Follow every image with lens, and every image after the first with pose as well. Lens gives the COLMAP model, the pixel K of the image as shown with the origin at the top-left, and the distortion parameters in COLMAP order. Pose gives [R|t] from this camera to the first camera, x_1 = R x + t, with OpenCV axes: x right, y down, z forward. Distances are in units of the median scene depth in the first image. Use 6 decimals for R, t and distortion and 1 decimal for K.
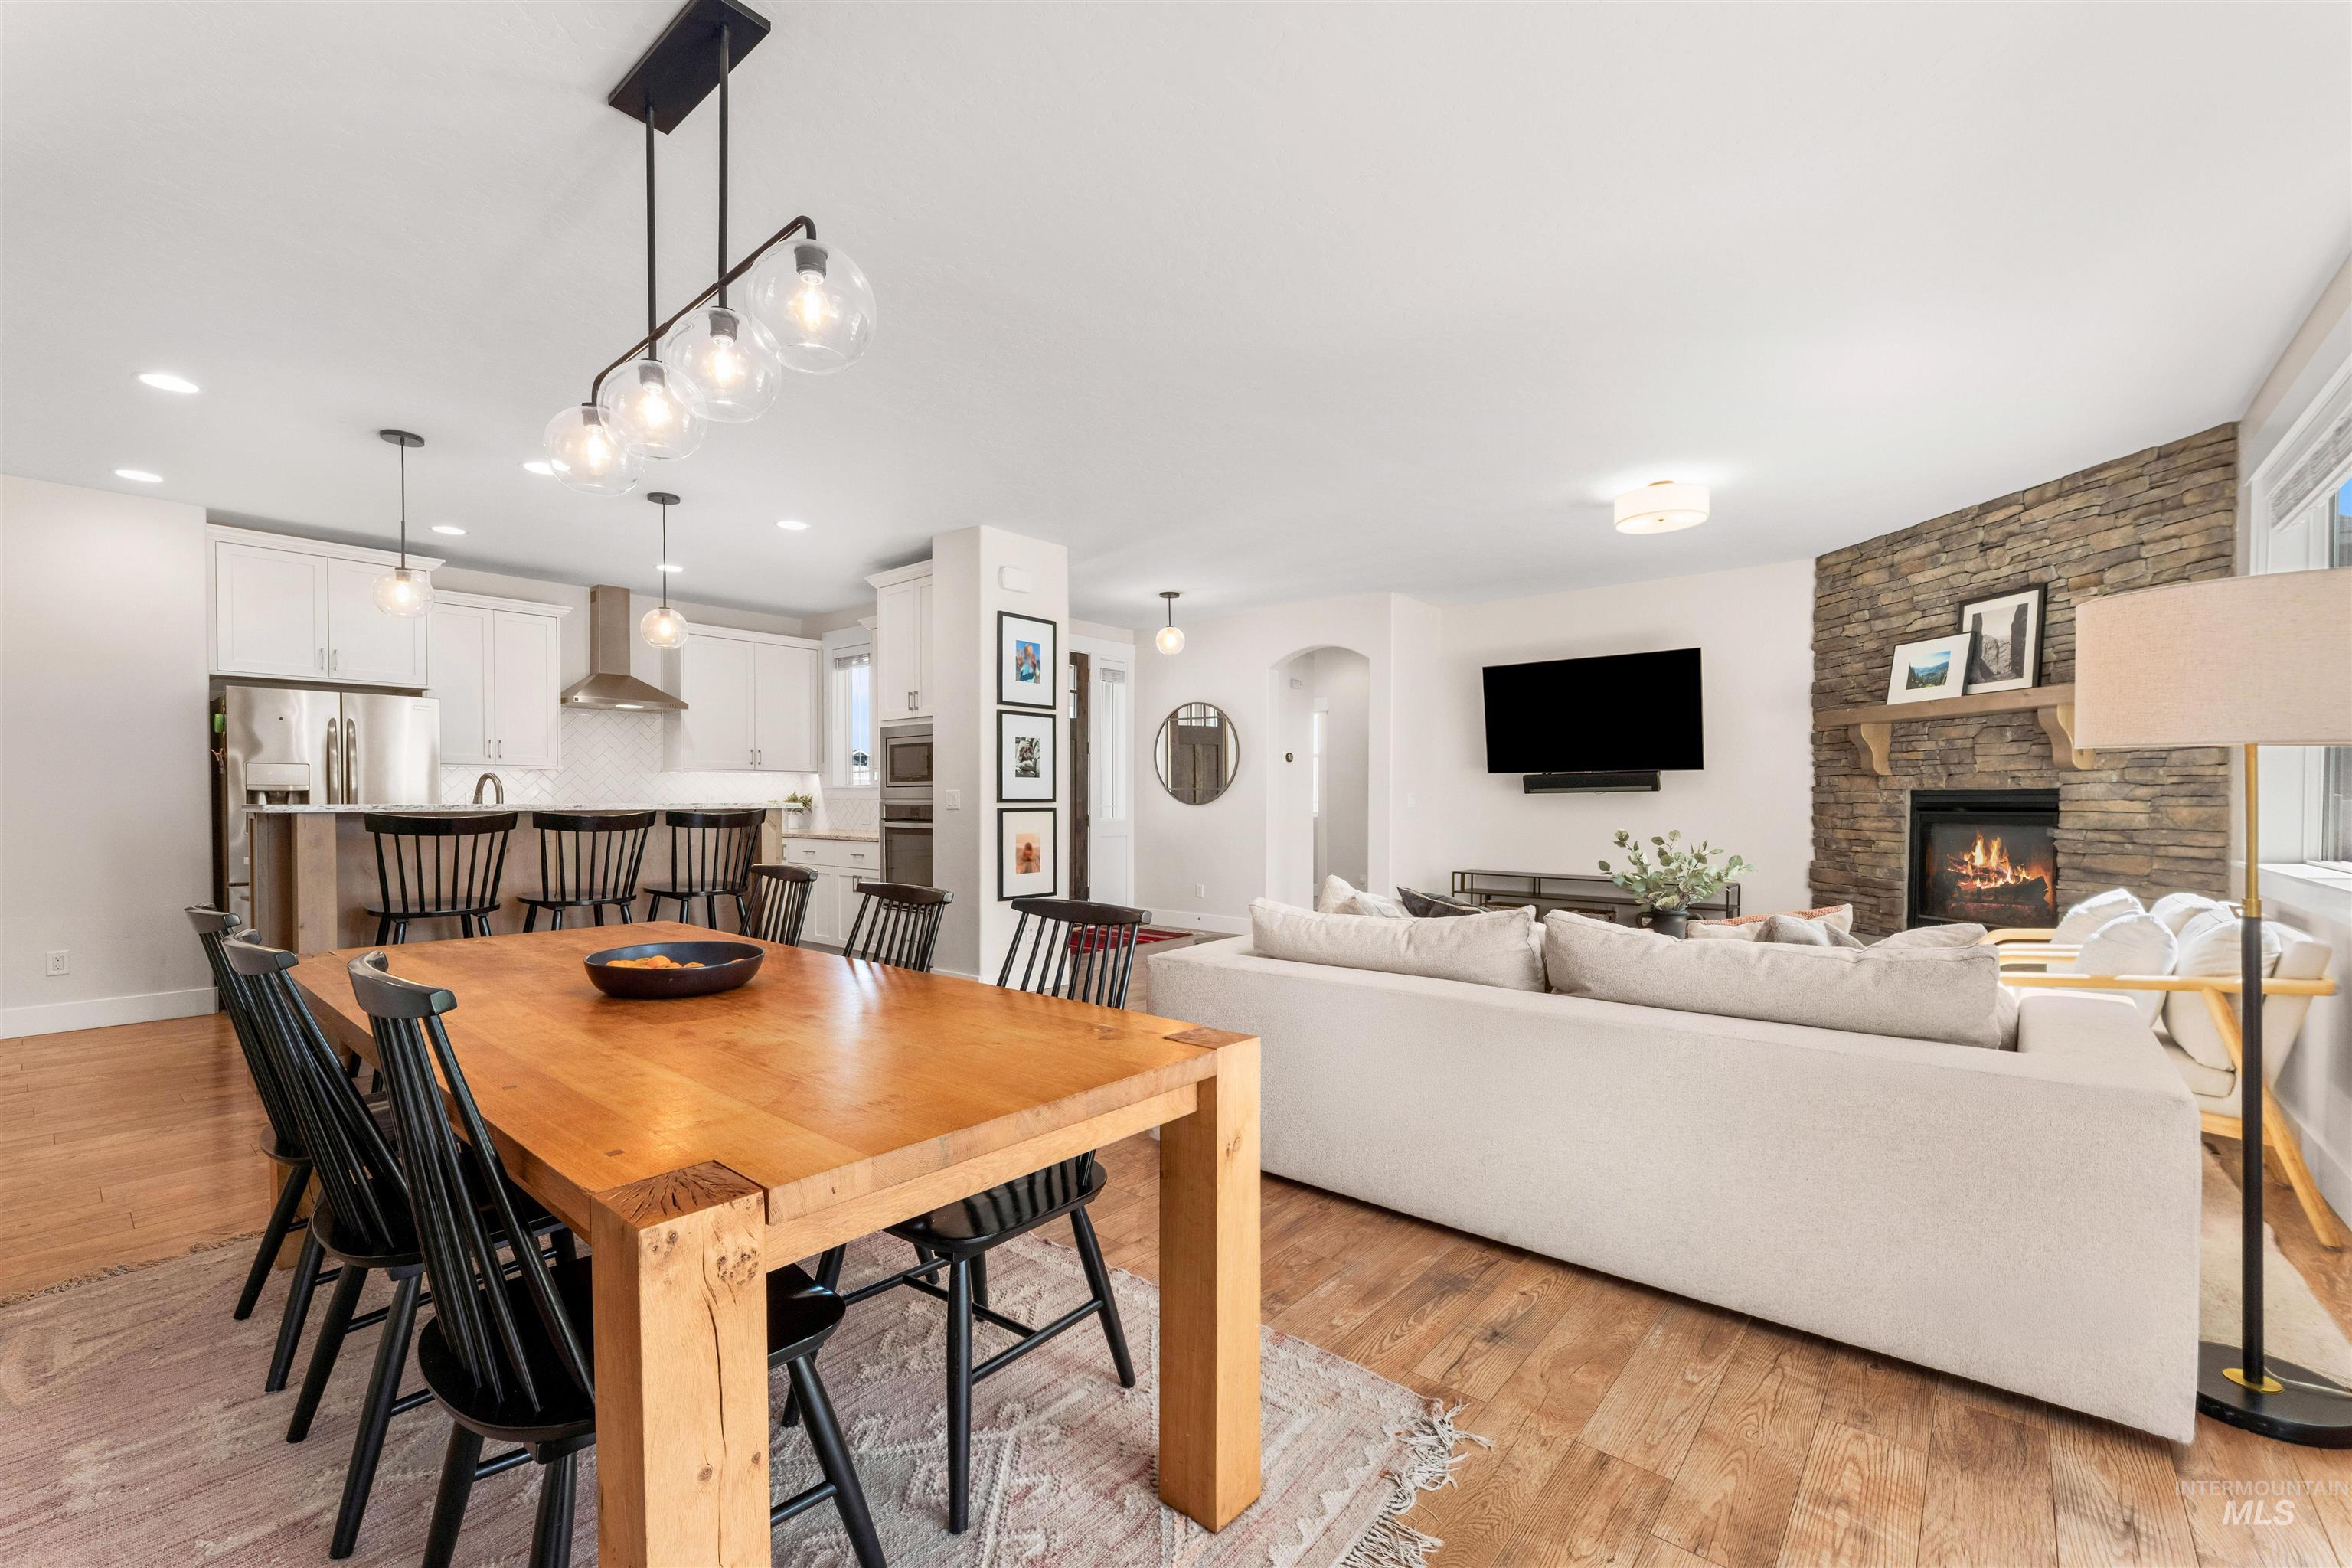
lens RADIAL K [[851.8, 0, 1167.1], [0, 851.8, 817.8], [0, 0, 1]] dist [-0.000517, 0.000088]
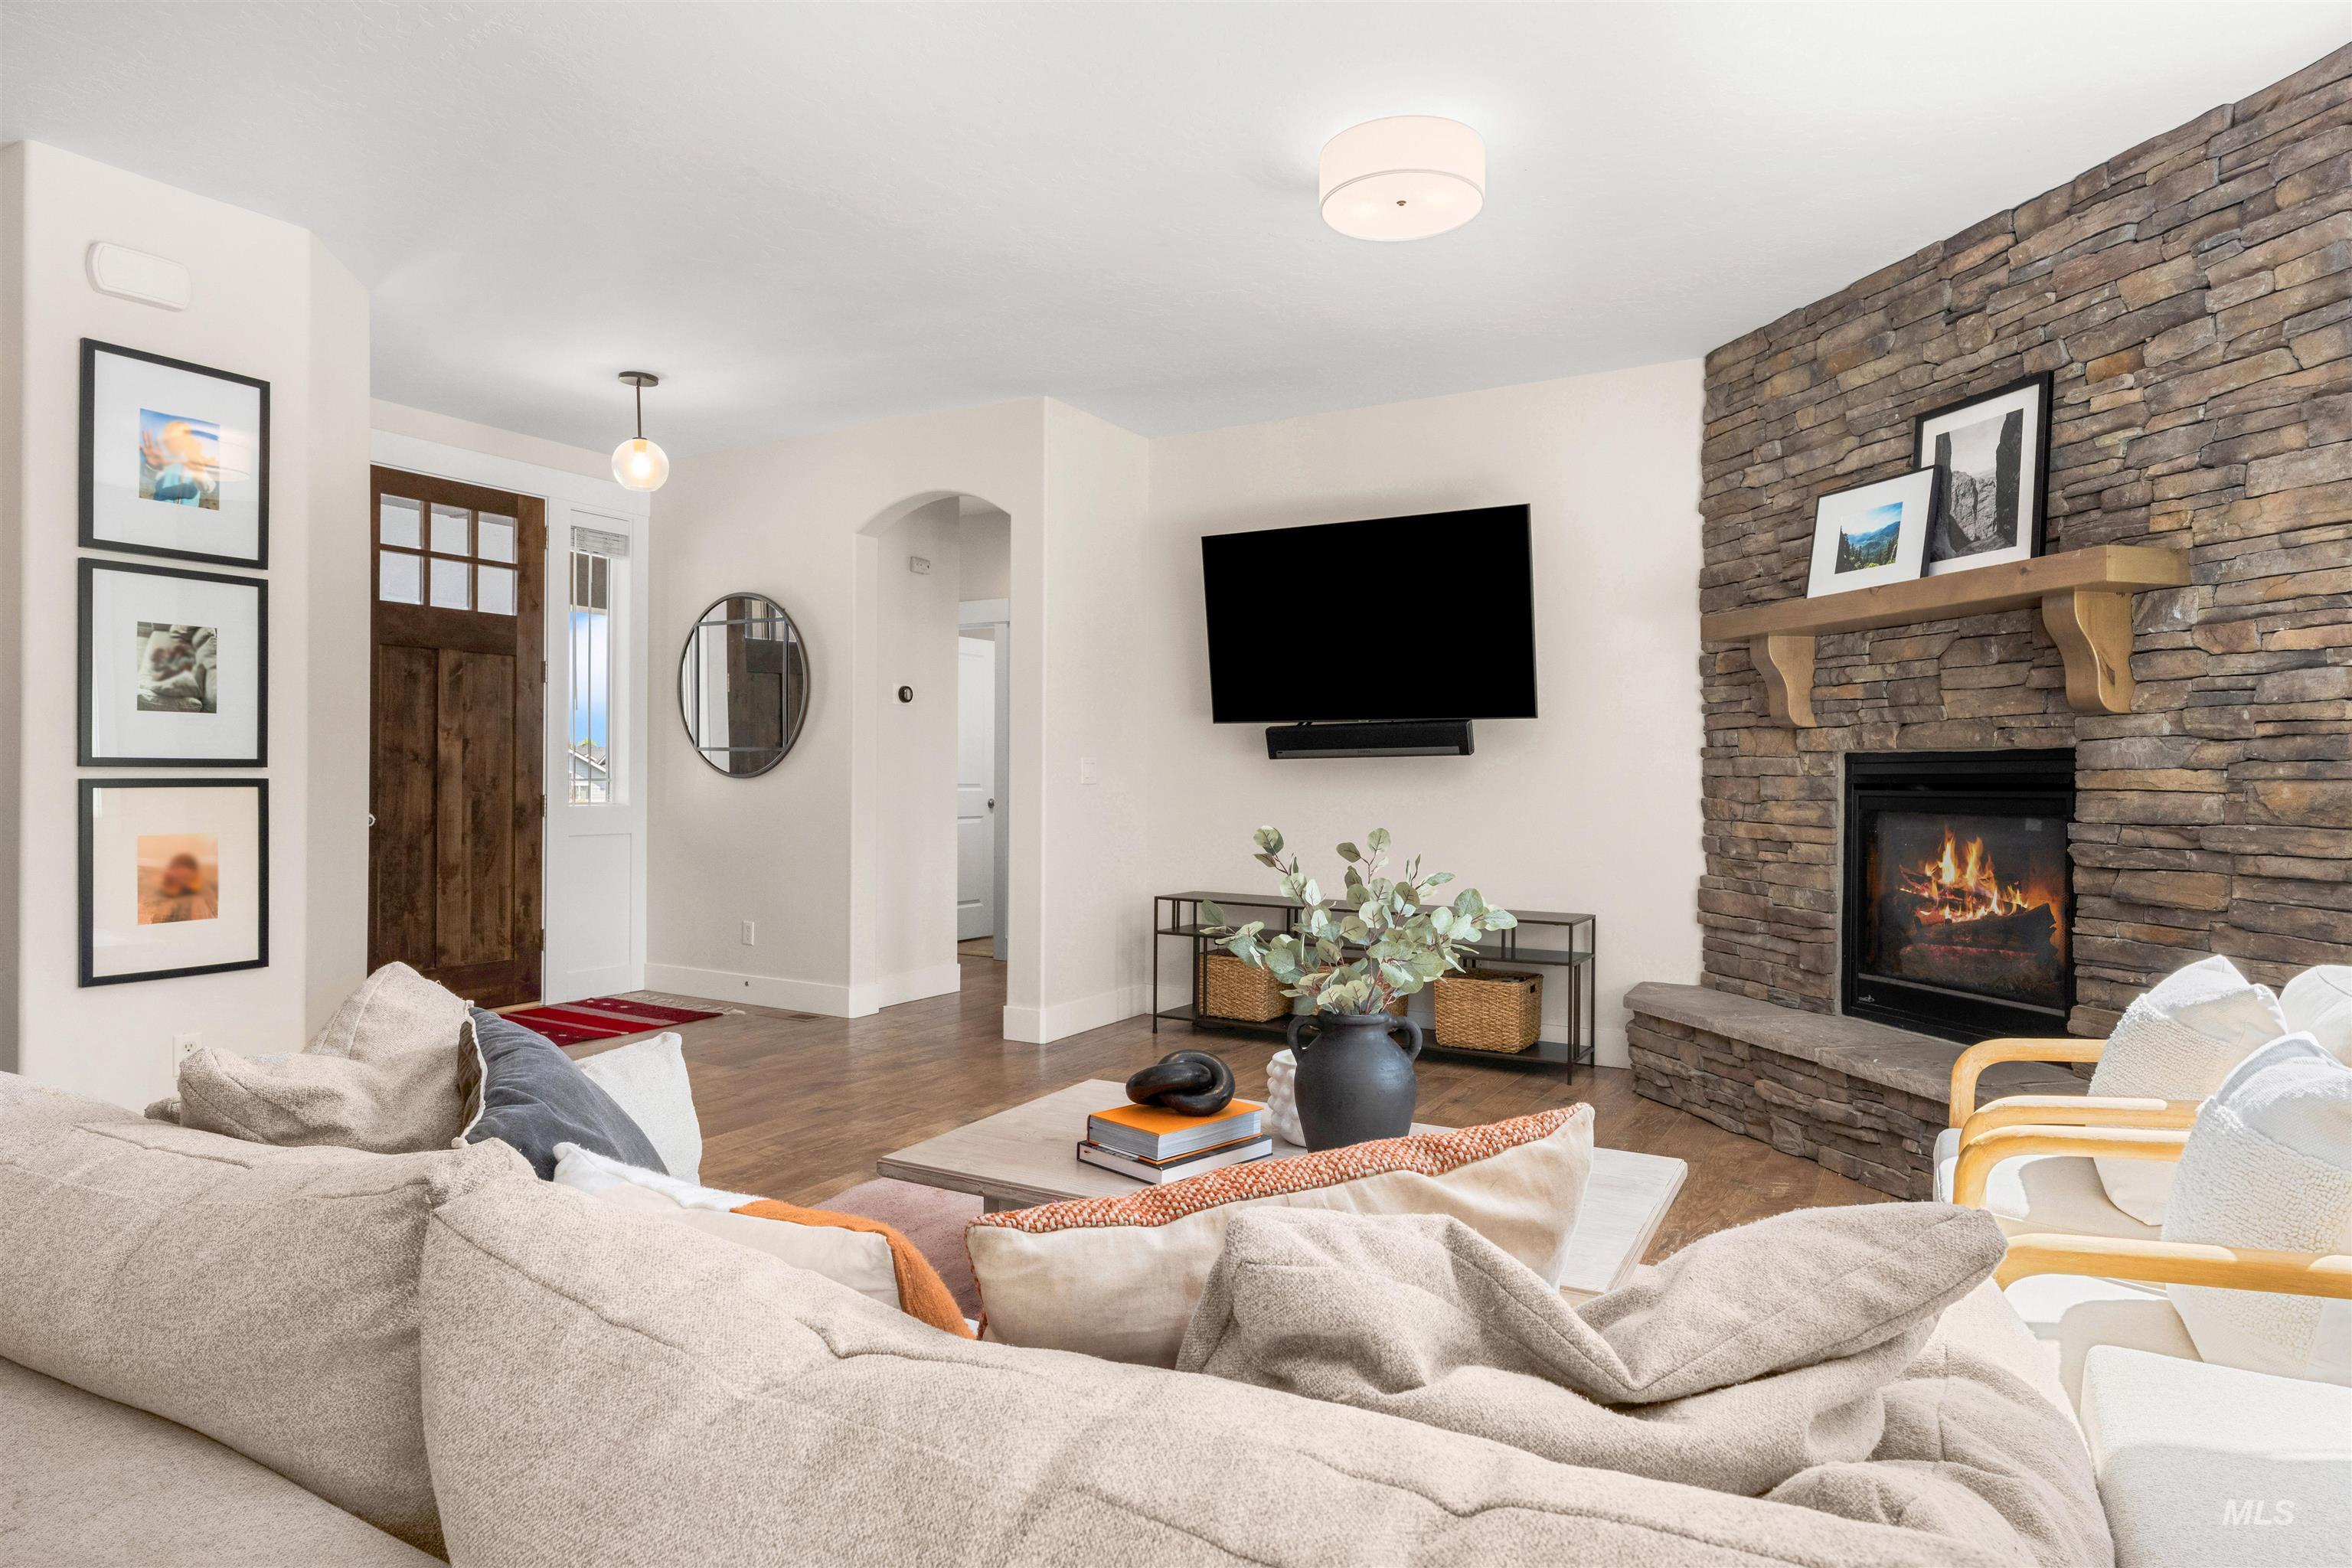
lens RADIAL K [[1228.8, 0, 1176.0], [0, 1228.8, 784.0], [0, 0, 1]] dist [0.002351, -0.001533]
pose [[0.979261, 0.003975, 0.202563, 0.279343], [-0.000992, 0.999890, -0.014826, 0.000666], [-0.202599, 0.014317, 0.979157, 0.297356]]
